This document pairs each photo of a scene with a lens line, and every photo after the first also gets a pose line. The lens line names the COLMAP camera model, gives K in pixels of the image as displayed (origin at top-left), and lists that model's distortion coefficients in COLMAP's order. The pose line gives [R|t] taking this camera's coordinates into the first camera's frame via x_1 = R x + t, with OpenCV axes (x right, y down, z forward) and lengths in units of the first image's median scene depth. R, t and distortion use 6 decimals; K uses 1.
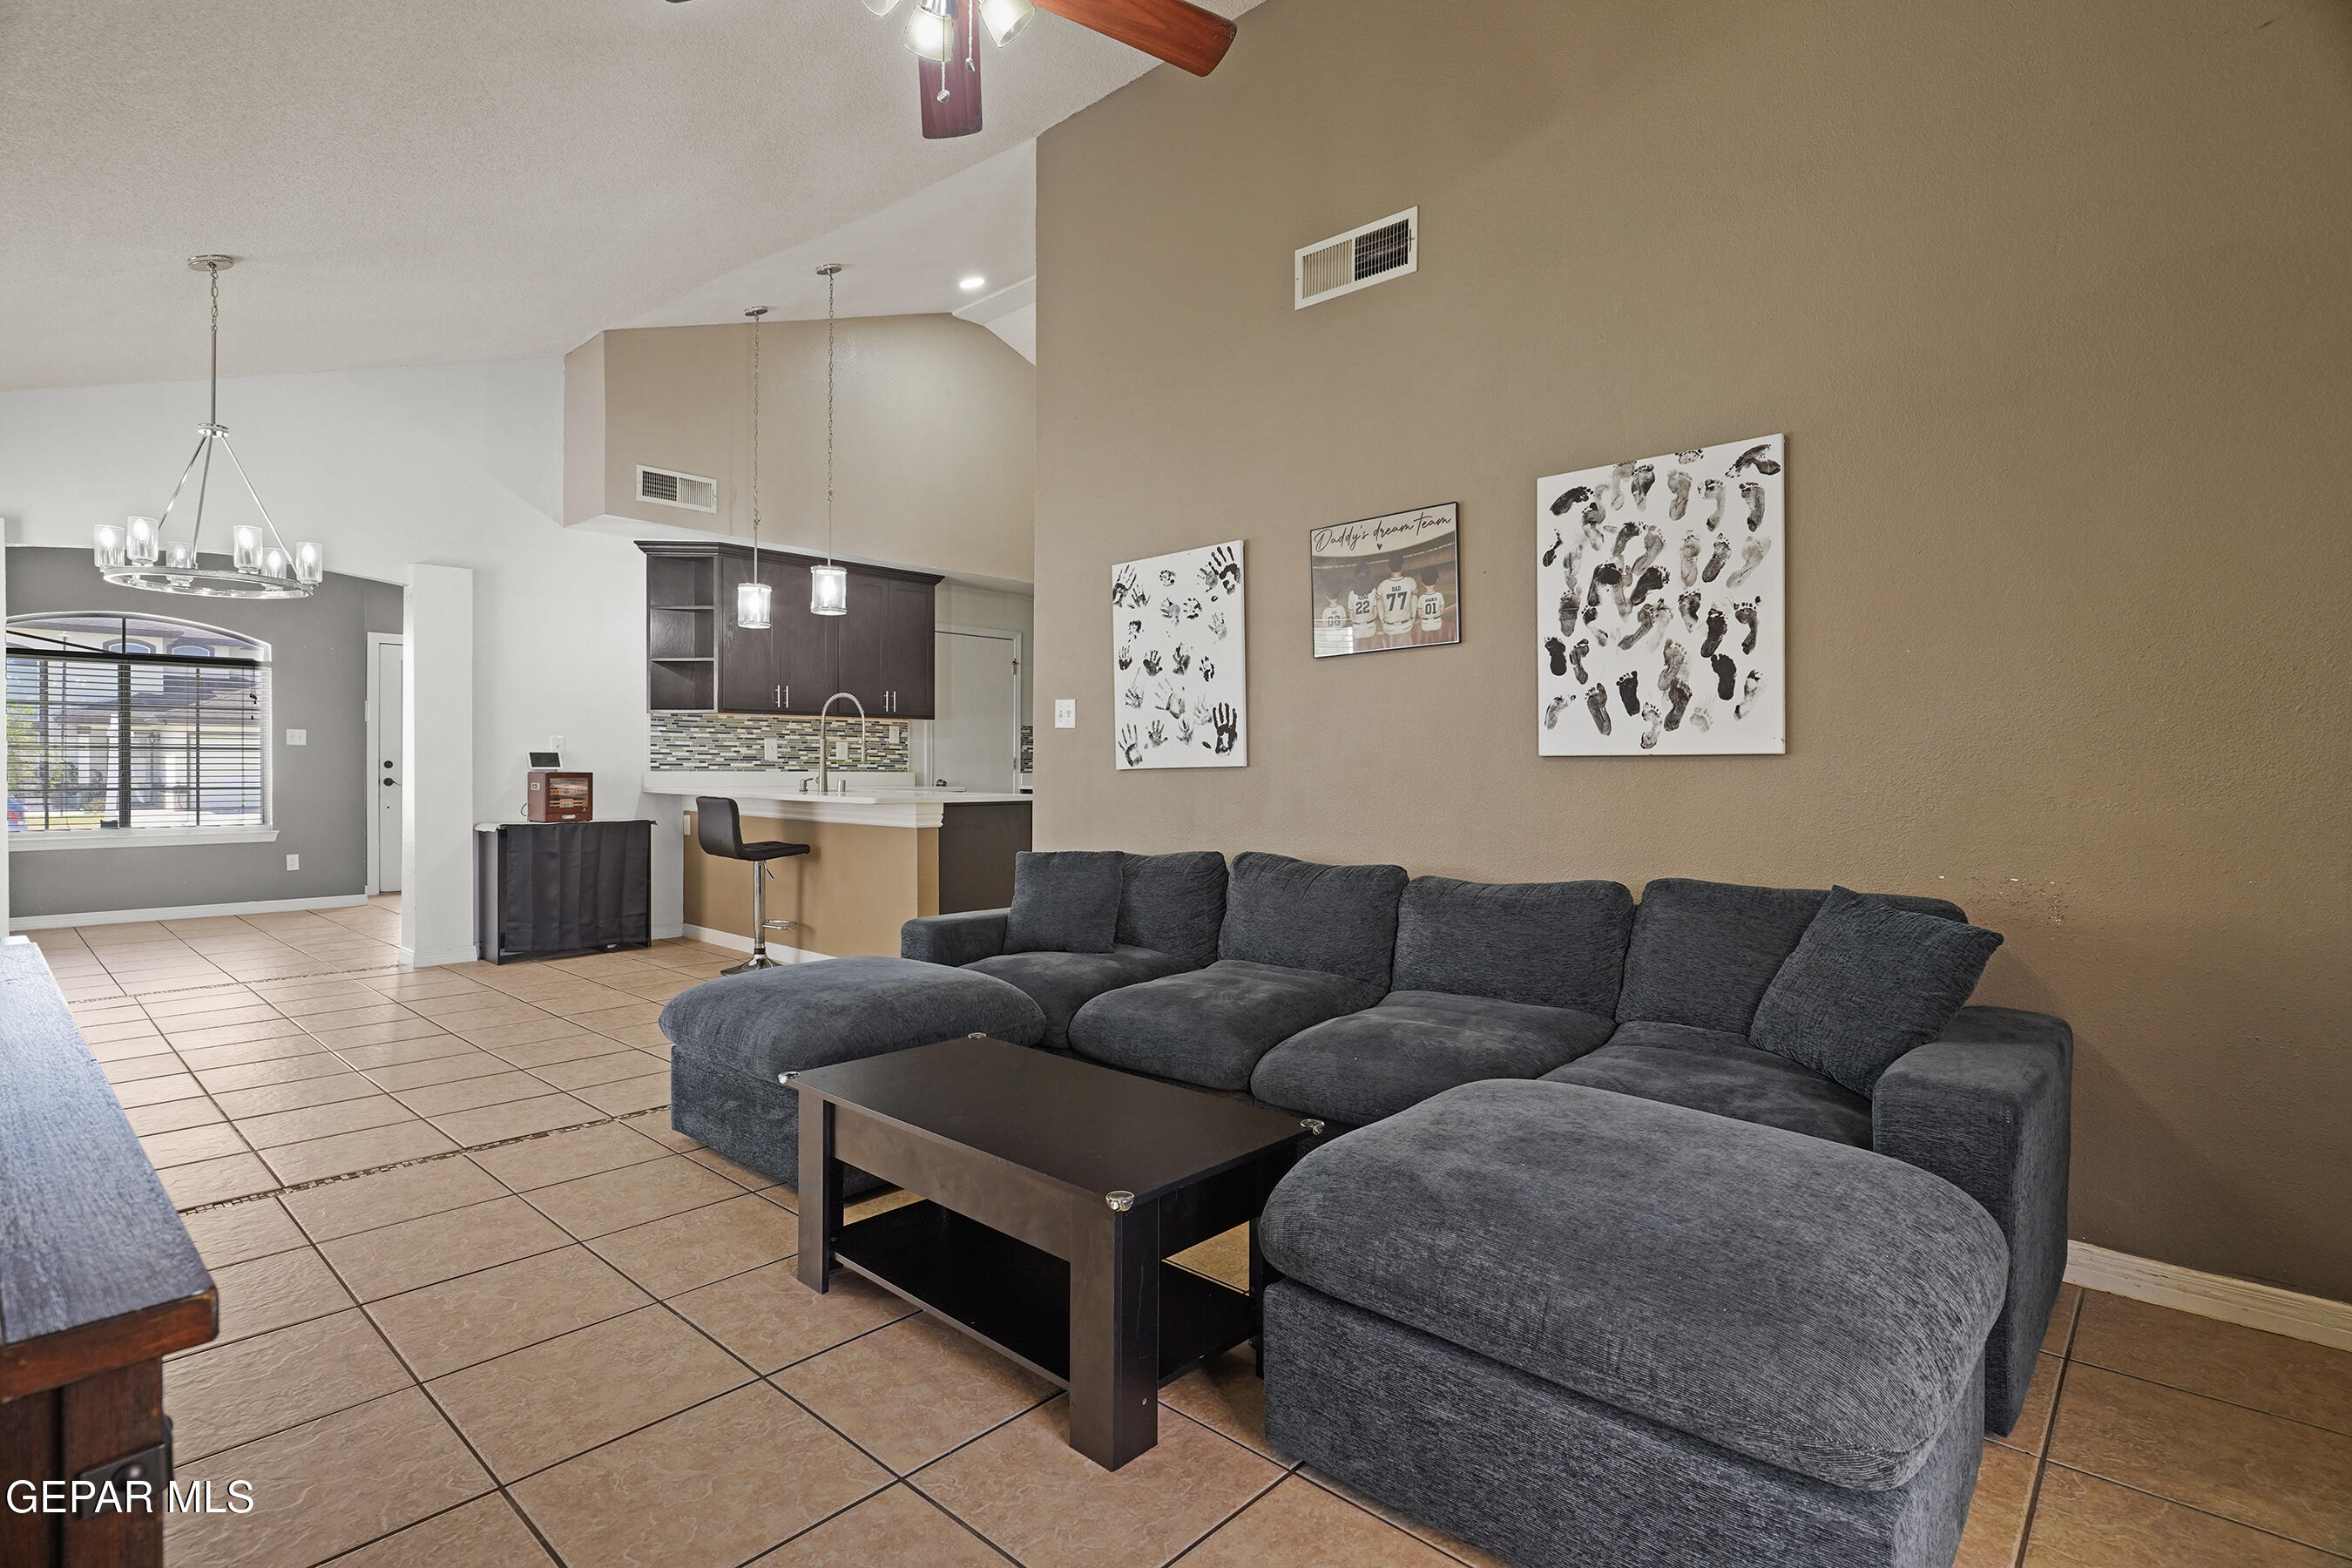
lens RADIAL K [[1126.5, 0, 1149.6], [0, 1126.5, 767.0], [0, 0, 1]] dist [-0.007449, 0.005412]
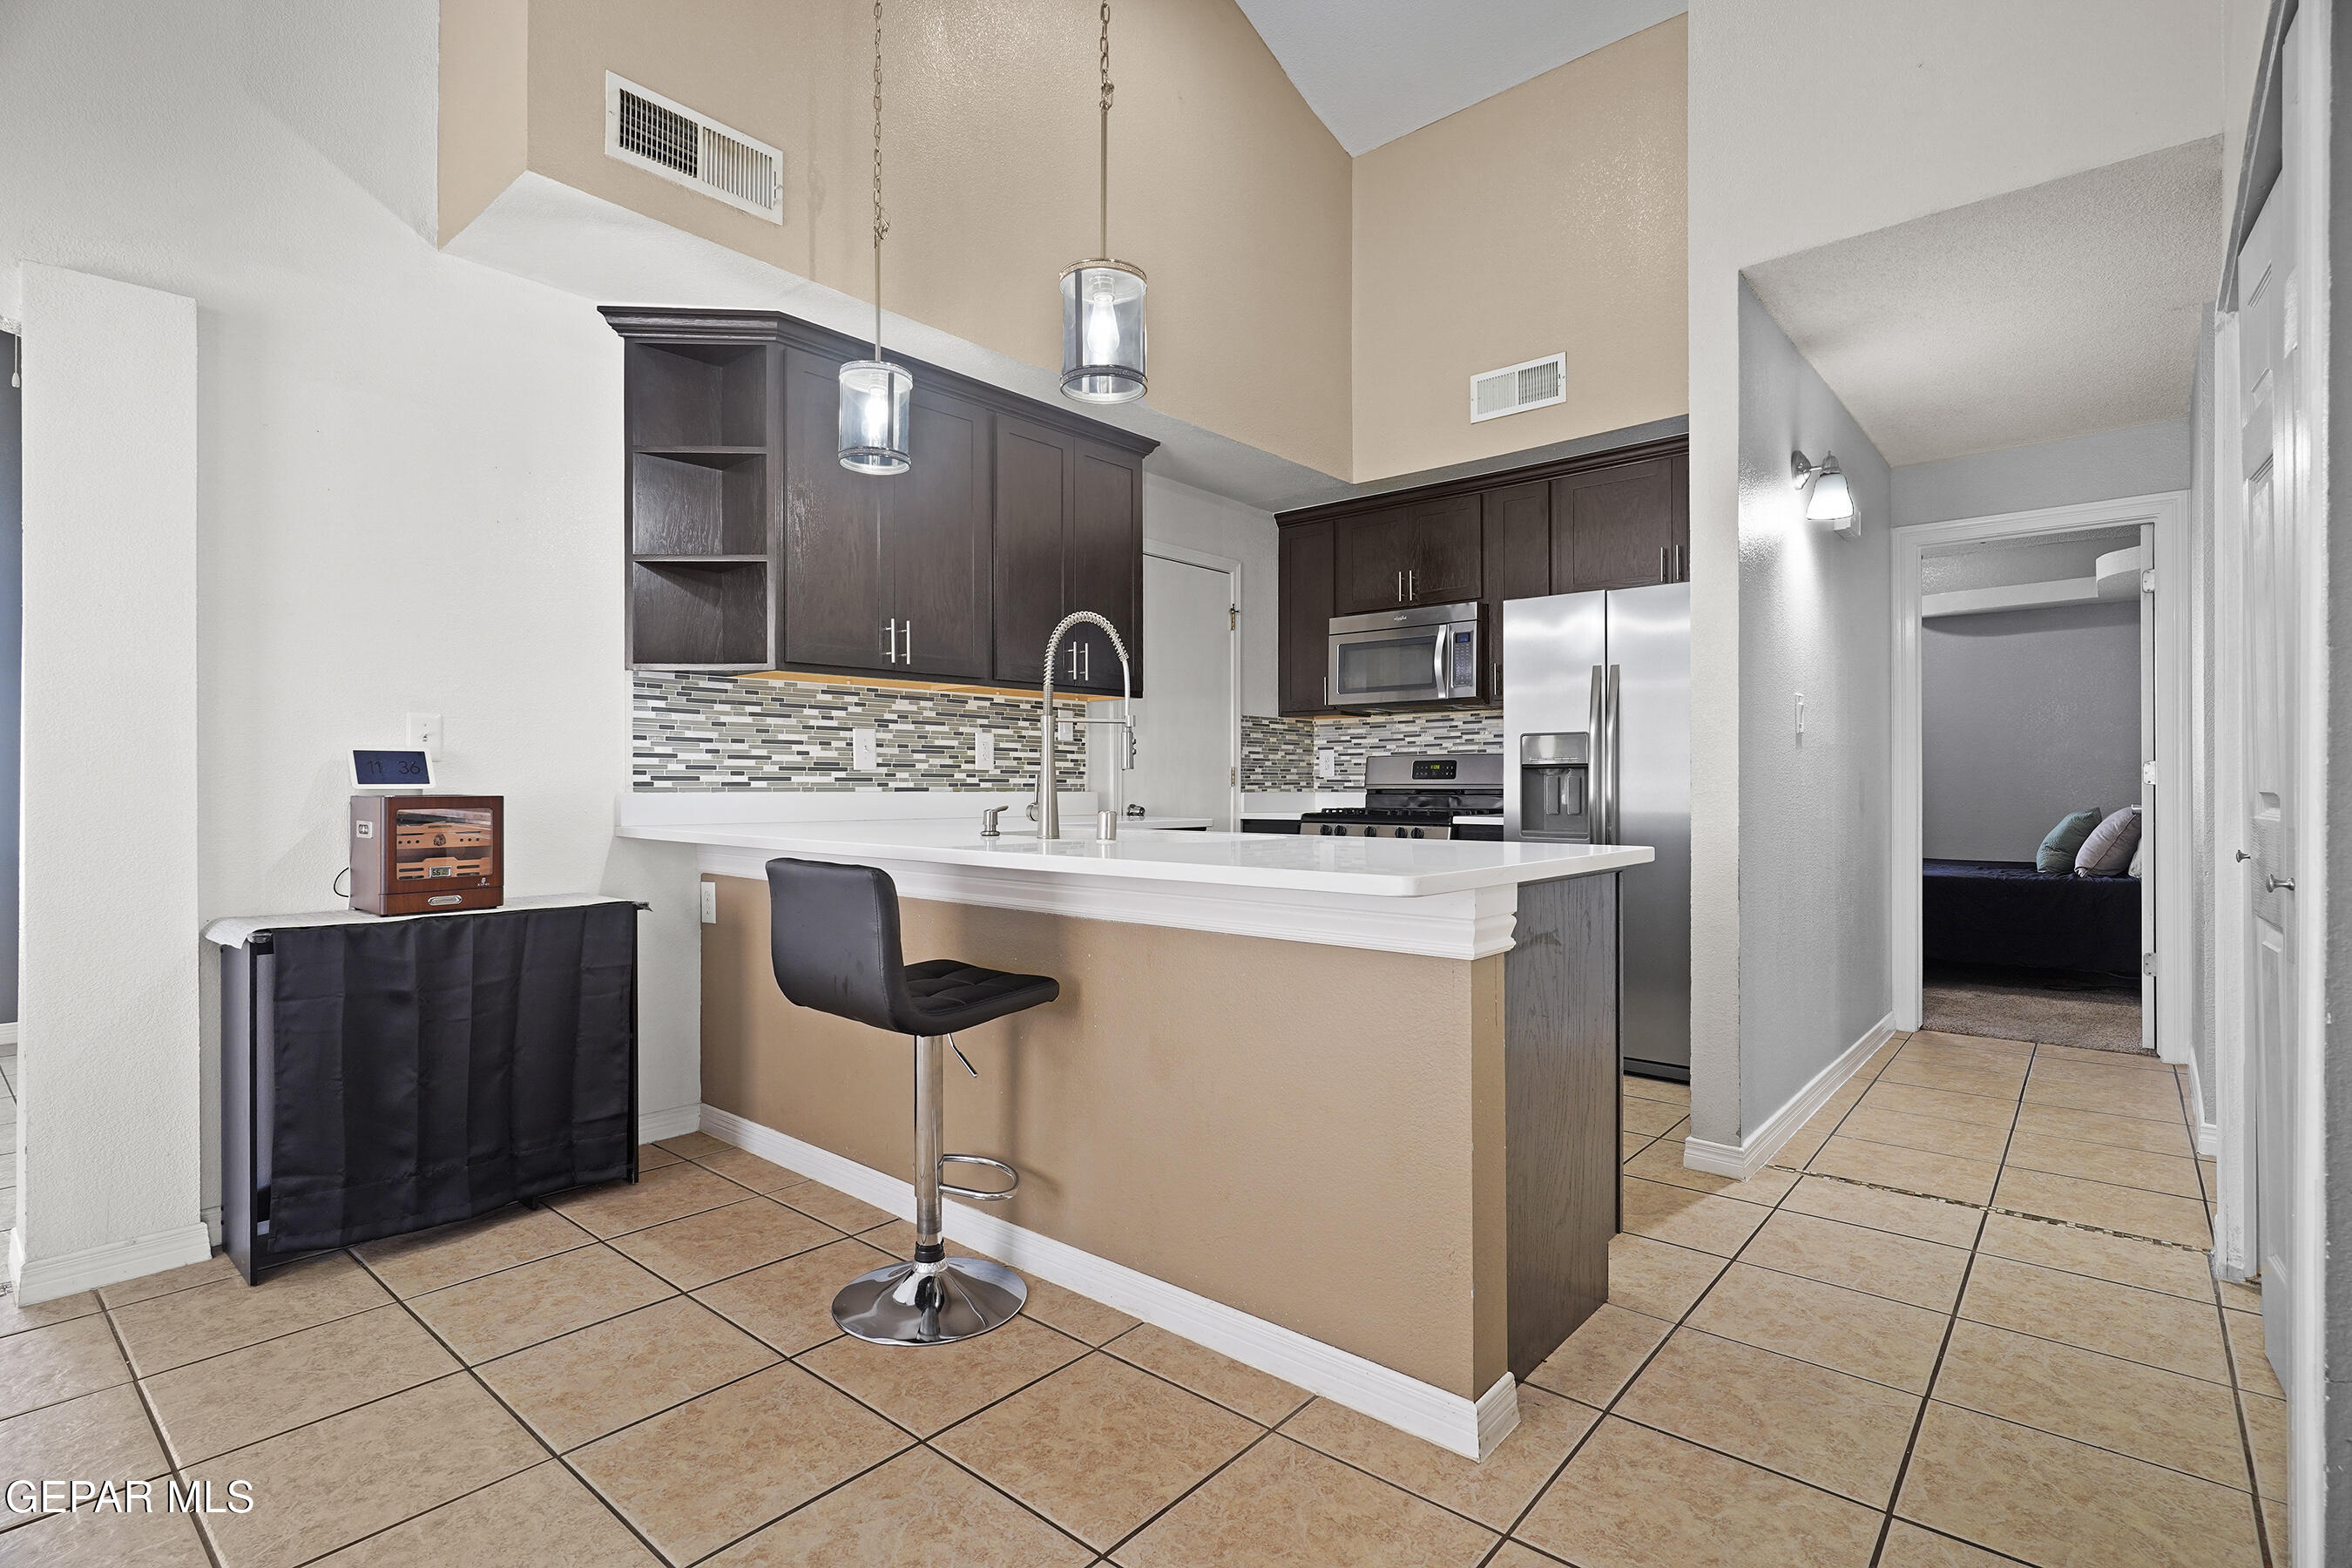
lens RADIAL K [[1126.5, 0, 1160.1], [0, 1126.5, 781.4], [0, 0, 1]] dist [-0.007449, 0.005412]
pose [[0.999190, -0.003708, 0.040068, -0.232696], [0.003832, 0.999988, -0.003039, 0.001381], [-0.040056, 0.003190, 0.999192, 0.499553]]
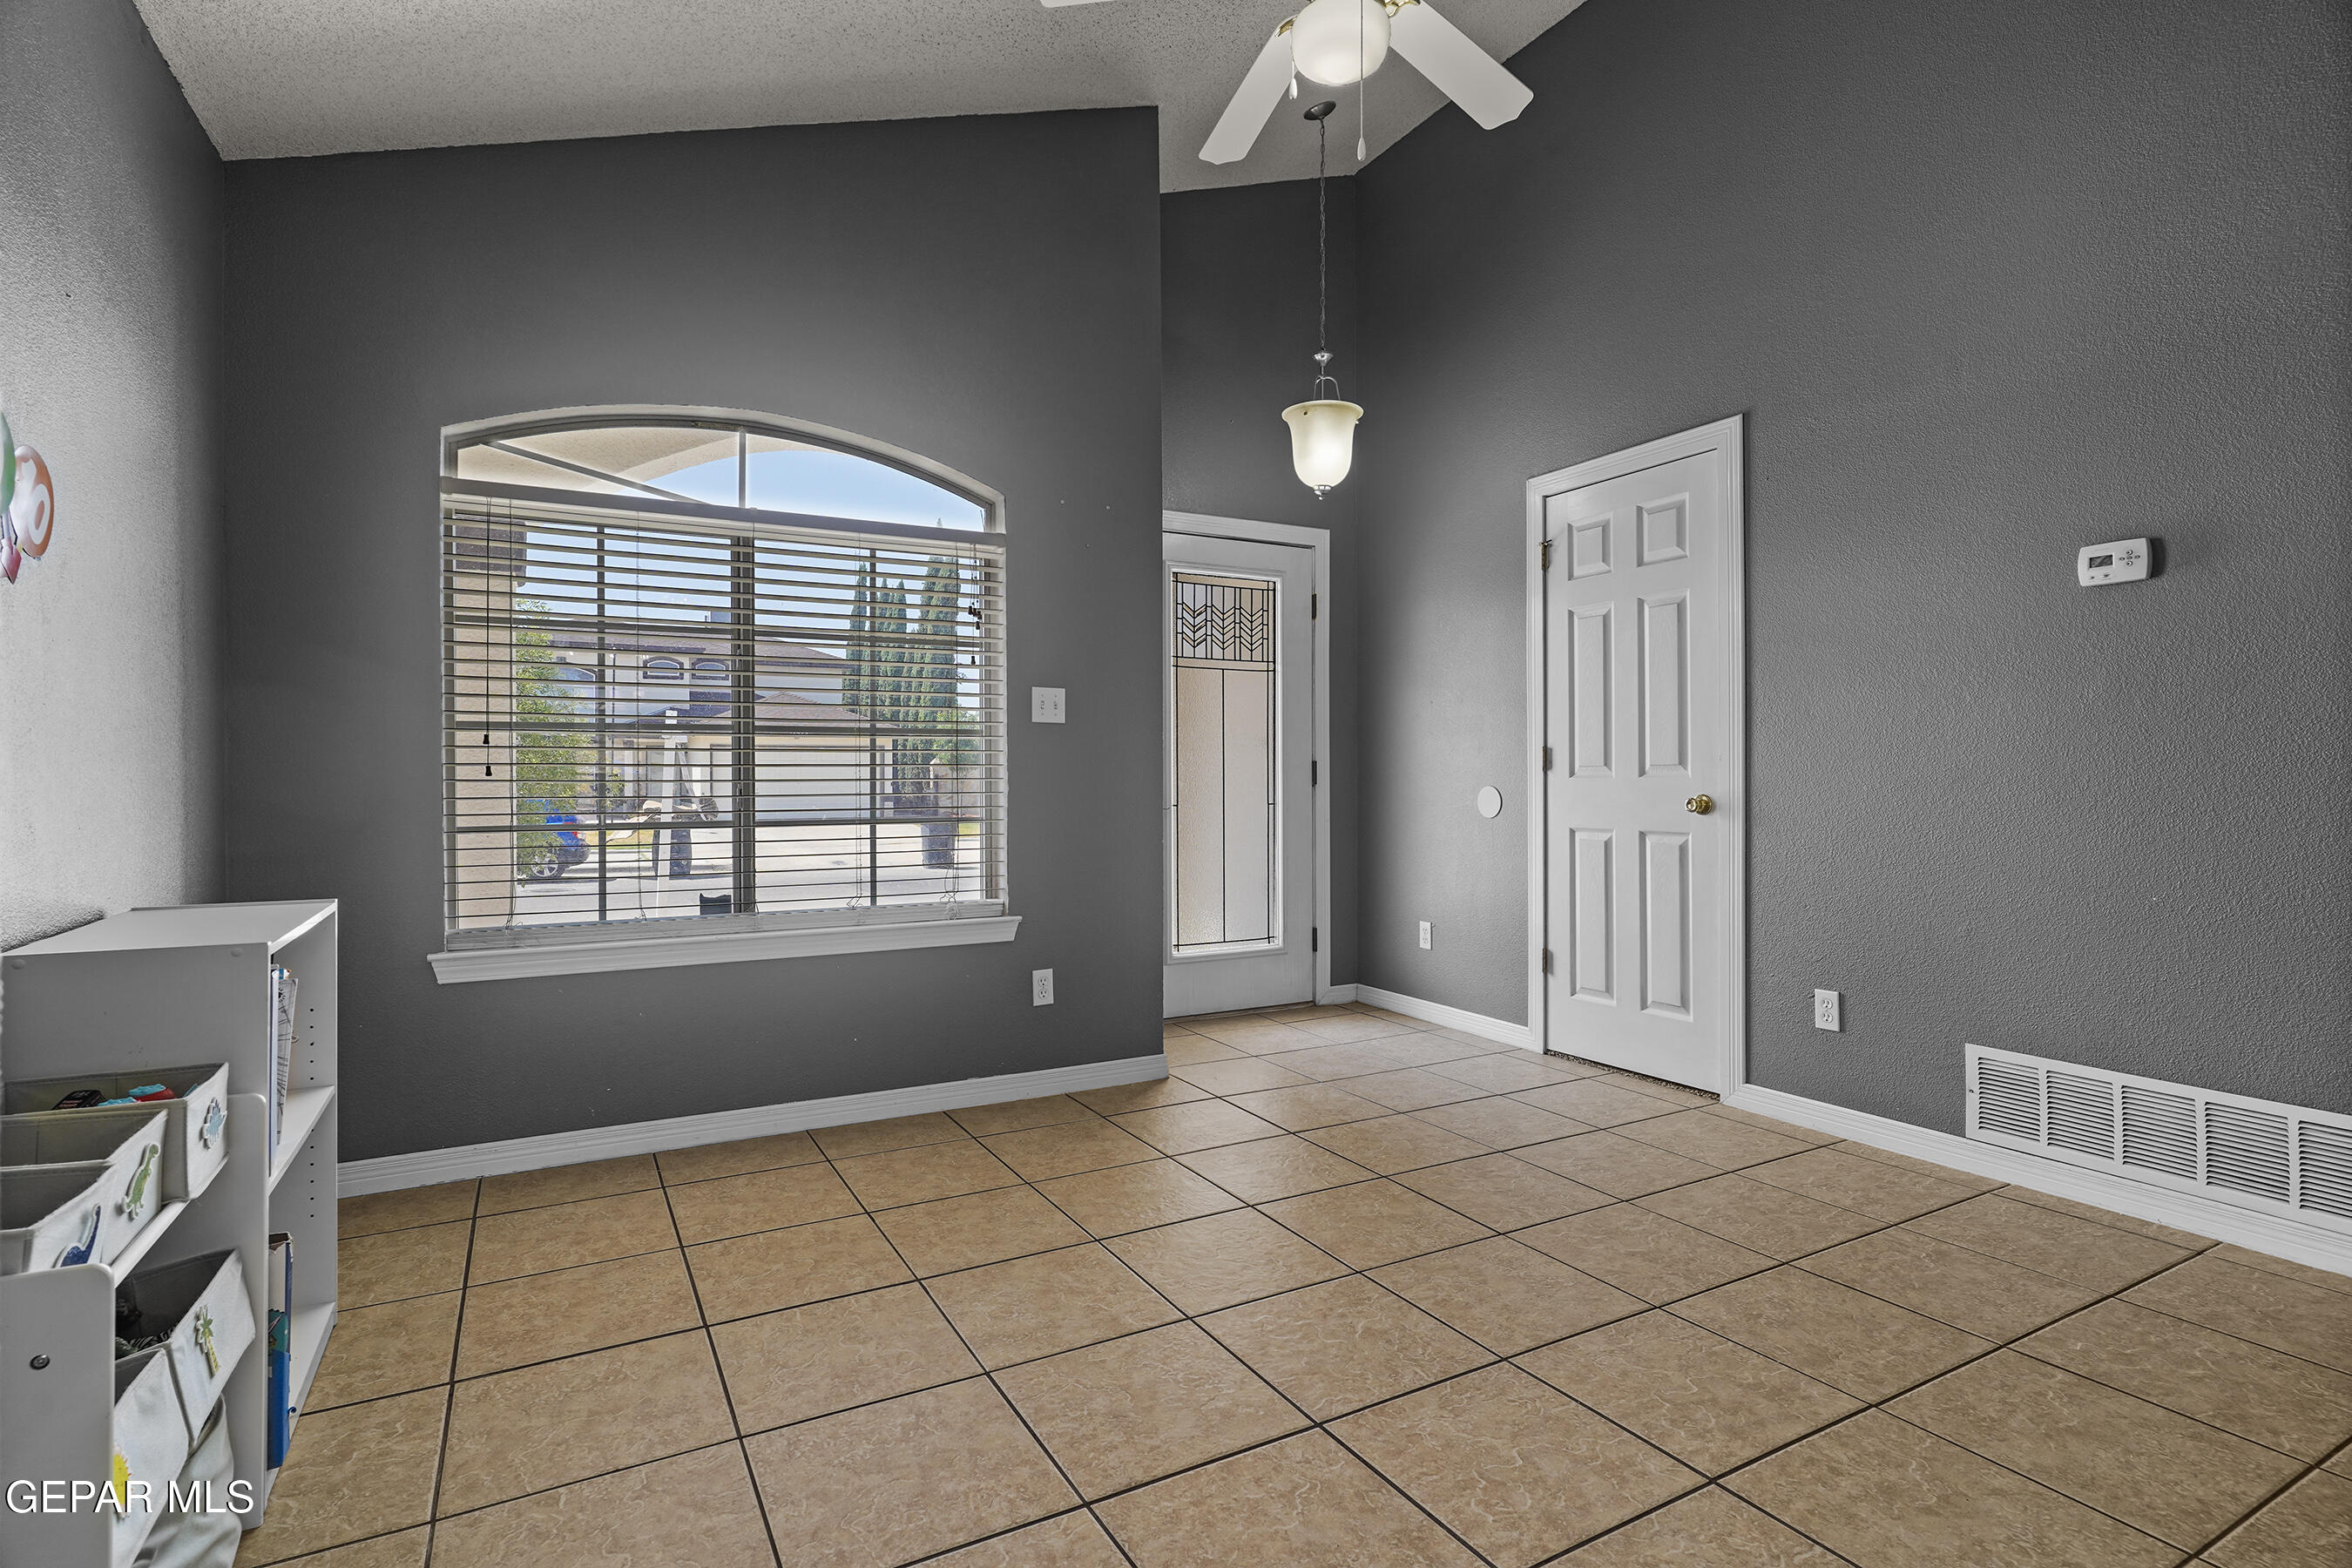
lens RADIAL K [[1126.5, 0, 1162.6], [0, 1126.5, 786.6], [0, 0, 1]] dist [-0.007449, 0.005412]
pose [[0.948841, -0.005223, -0.315711, -0.669972], [0.007836, 0.999945, 0.007008, 0.003319], [0.315657, -0.009123, 0.948830, 0.688367]]
